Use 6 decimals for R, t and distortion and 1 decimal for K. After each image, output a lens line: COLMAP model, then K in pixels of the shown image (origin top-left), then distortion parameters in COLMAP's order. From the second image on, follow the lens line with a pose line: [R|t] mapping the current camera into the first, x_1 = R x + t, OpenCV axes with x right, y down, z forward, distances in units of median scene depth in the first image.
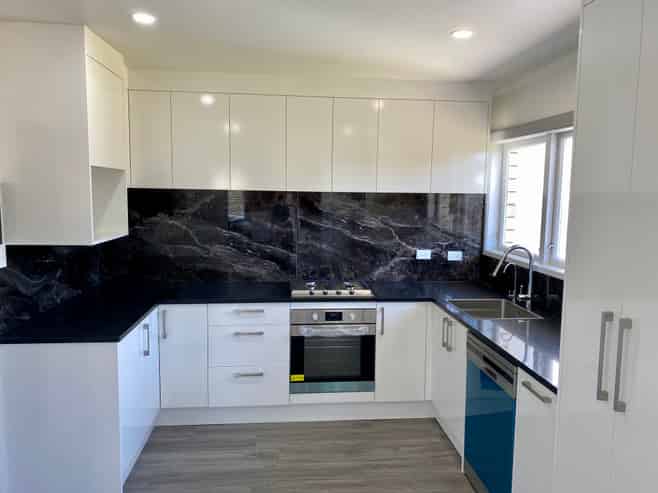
lens RADIAL K [[521.5, 0, 329.0], [0, 521.5, 246.5], [0, 0, 1]] dist [0.051767, -0.001098]
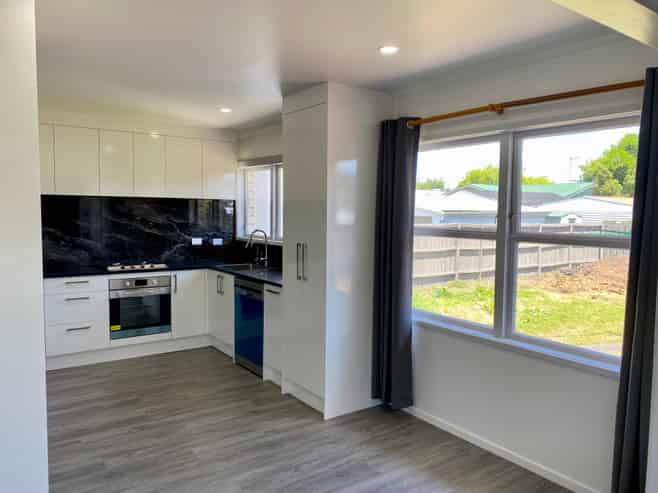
lens RADIAL K [[521.5, 0, 329.0], [0, 521.5, 246.5], [0, 0, 1]] dist [0.051767, -0.001098]
pose [[0.876541, -0.038285, 0.479801, -0.226362], [0.052930, 0.998453, -0.017028, 0.085085], [-0.478407, 0.040322, 0.877212, -0.527113]]
